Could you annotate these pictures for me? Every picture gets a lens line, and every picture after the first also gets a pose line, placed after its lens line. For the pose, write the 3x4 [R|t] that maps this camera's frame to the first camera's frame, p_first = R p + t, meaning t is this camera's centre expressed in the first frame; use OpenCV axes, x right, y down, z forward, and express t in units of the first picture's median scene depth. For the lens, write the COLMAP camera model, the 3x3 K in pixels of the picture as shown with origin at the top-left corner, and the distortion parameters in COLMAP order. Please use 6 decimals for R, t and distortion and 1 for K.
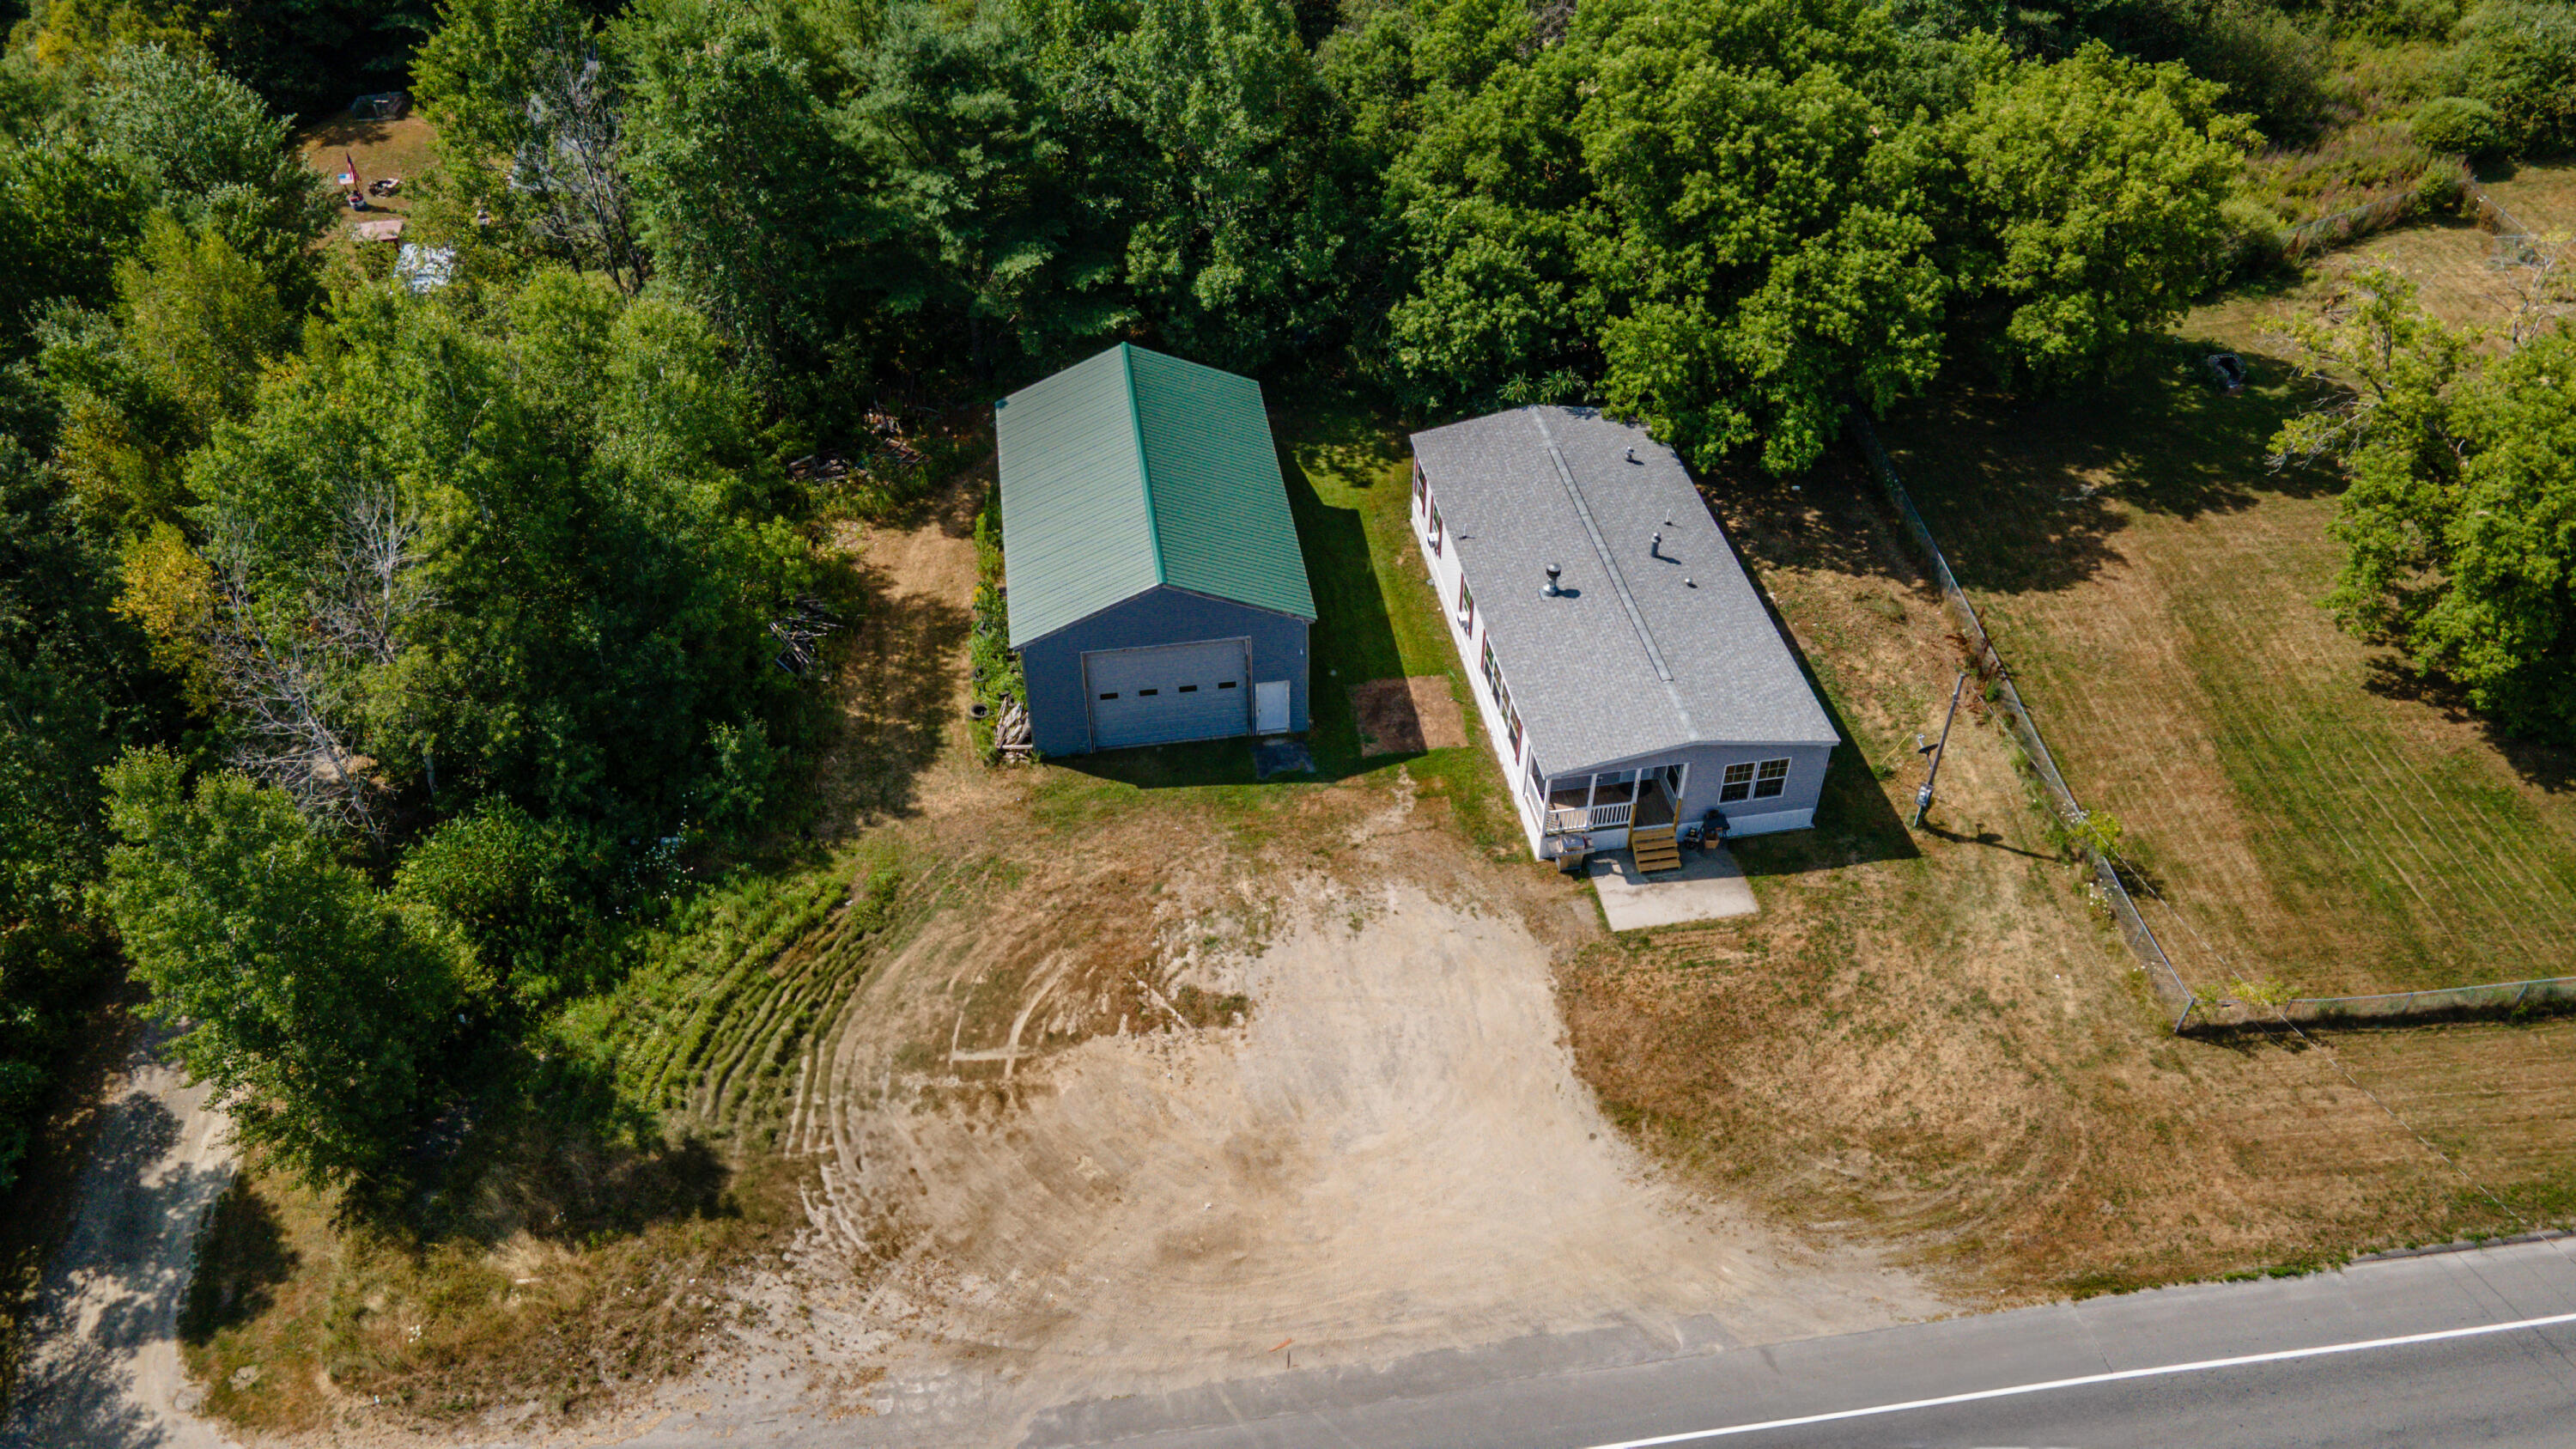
lens RADIAL K [[1884.9, 0, 1277.0], [0, 1884.9, 718.7], [0, 0, 1]] dist [0.033162, 0.002792]
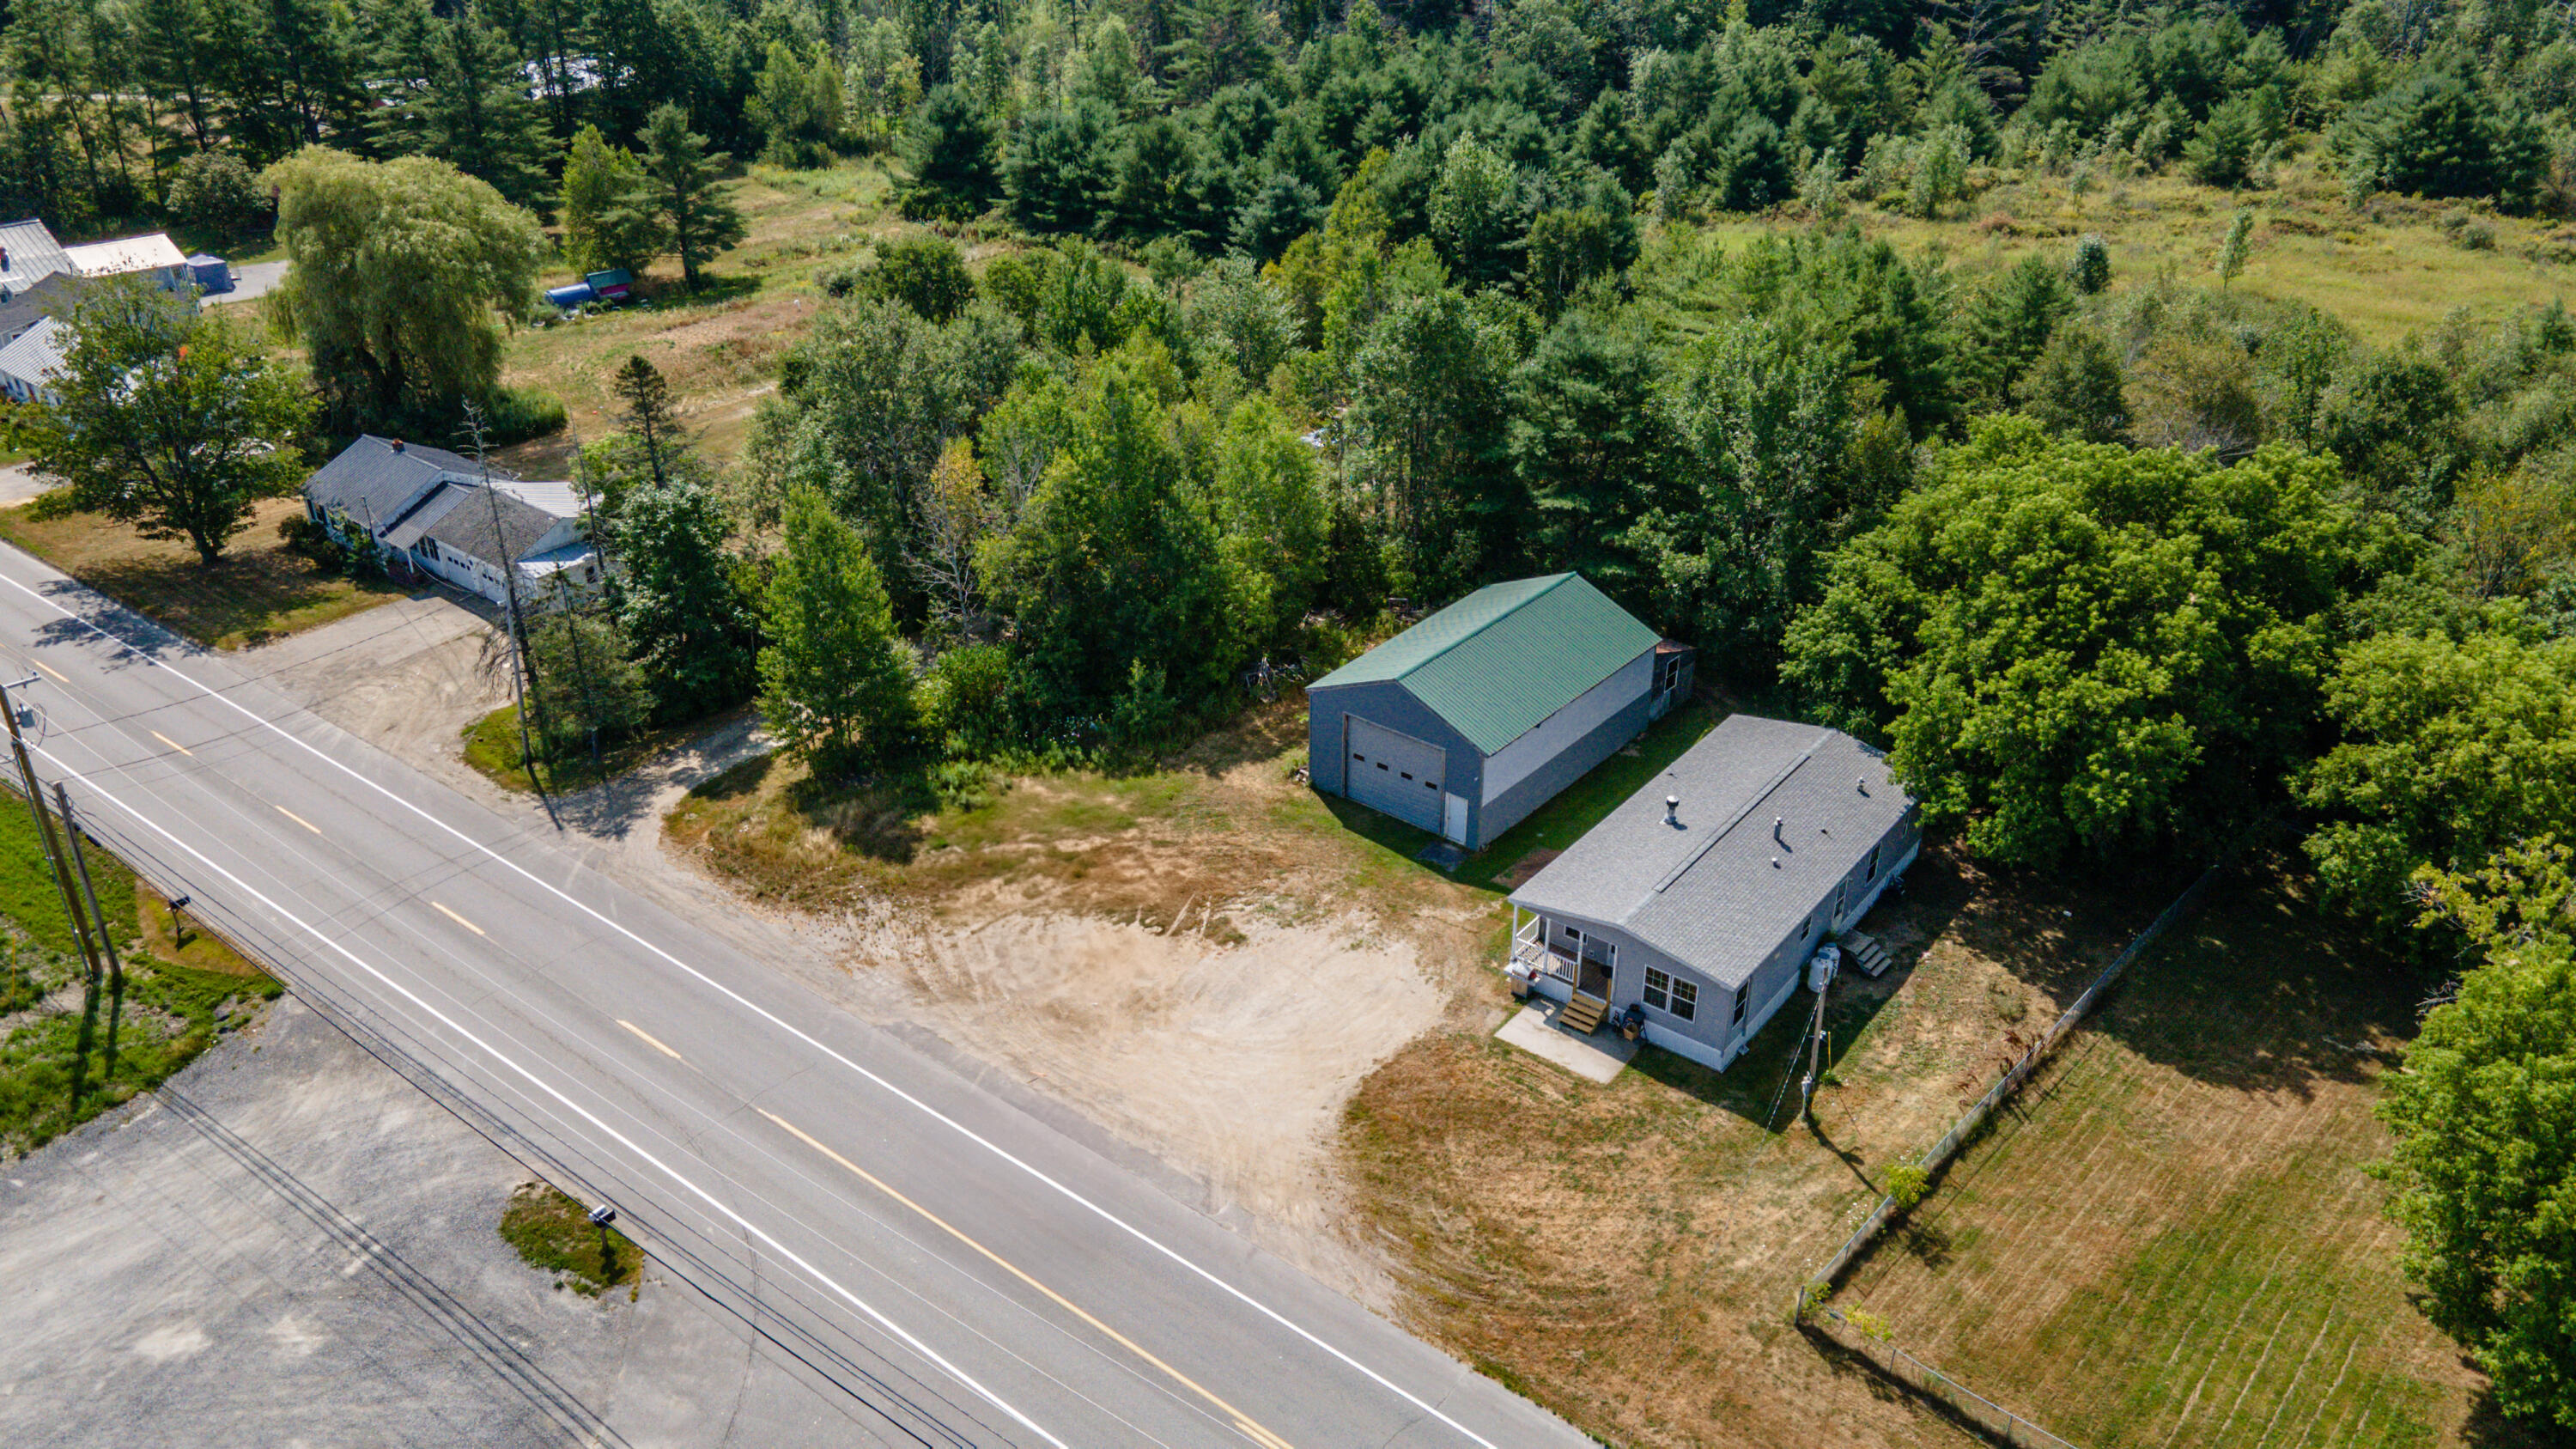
lens RADIAL K [[1867.5, 0, 1285.8], [0, 1867.5, 736.8], [0, 0, 1]] dist [-0.003900, 0.056088]
pose [[0.683251, 0.359662, -0.635461, 0.752680], [-0.493286, 0.869013, -0.038534, 0.055465], [0.538365, 0.339793, 0.771171, -0.066464]]
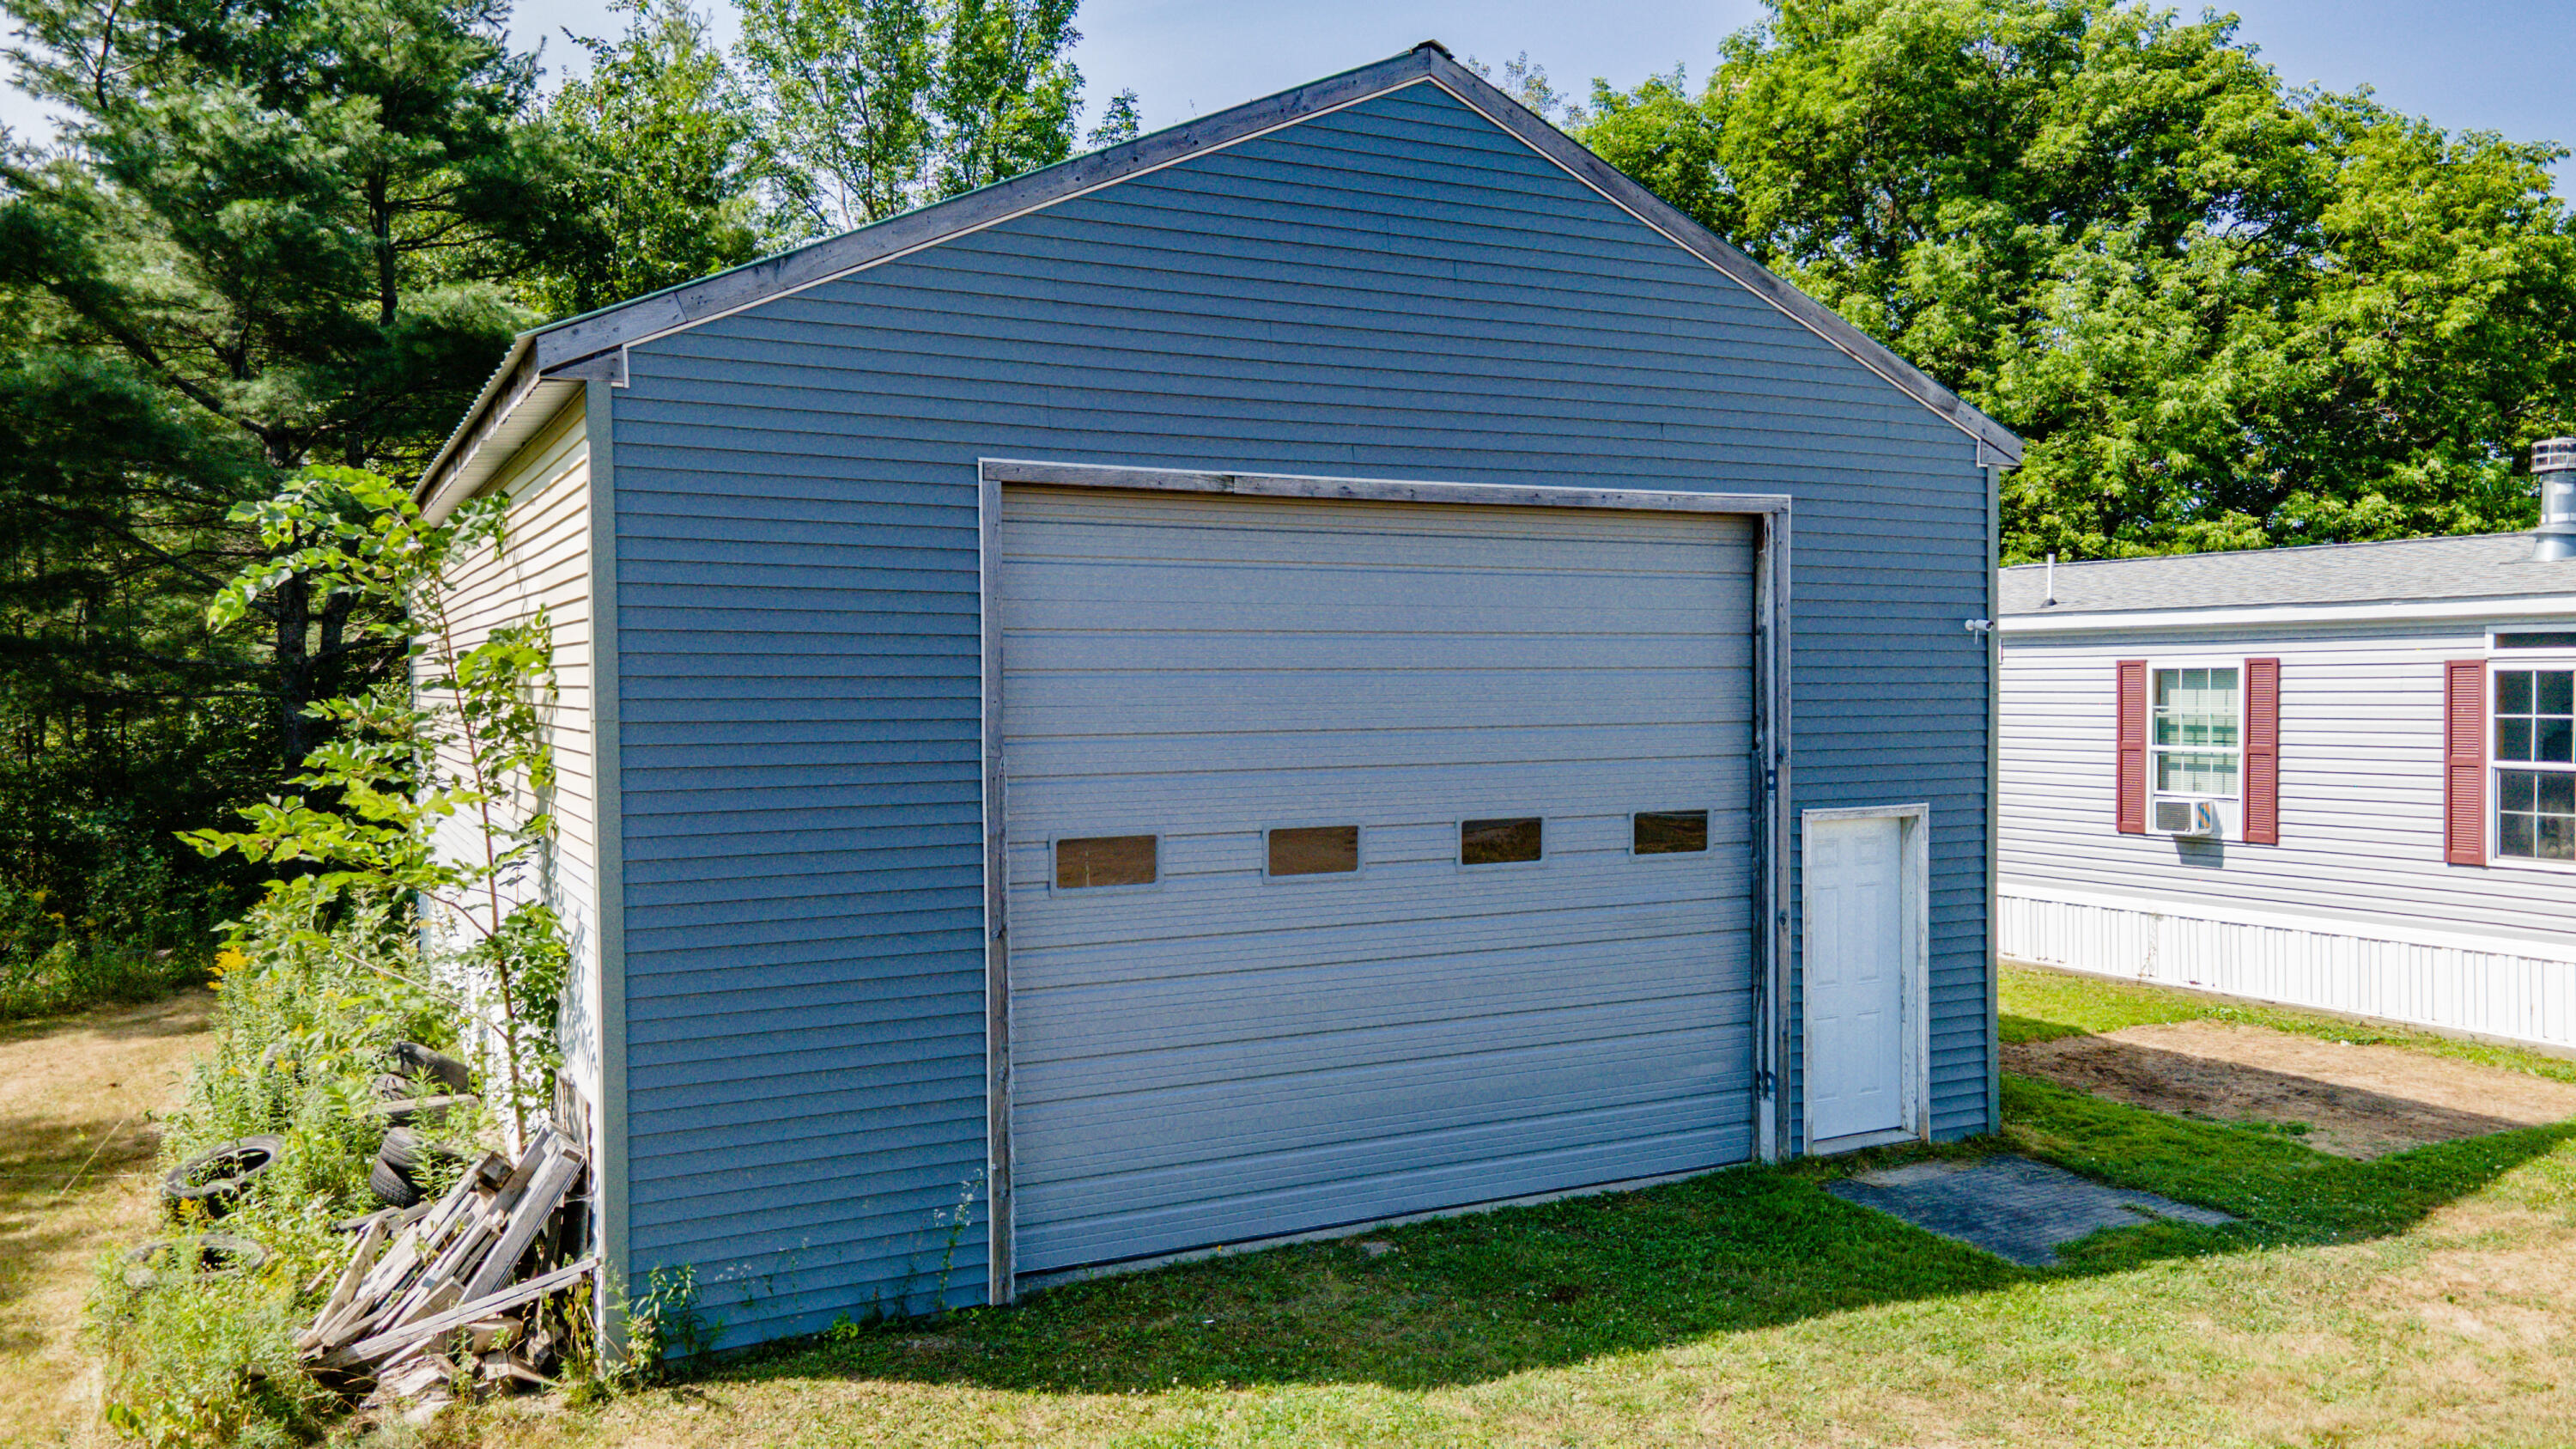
lens RADIAL K [[1884.9, 0, 1277.0], [0, 1884.9, 718.7], [0, 0, 1]] dist [0.033162, 0.002792]
pose [[0.941400, -0.004227, 0.337265, -0.136946], [0.220843, 0.763506, -0.606866, 0.086741], [-0.254938, 0.645786, 0.719699, 0.908091]]
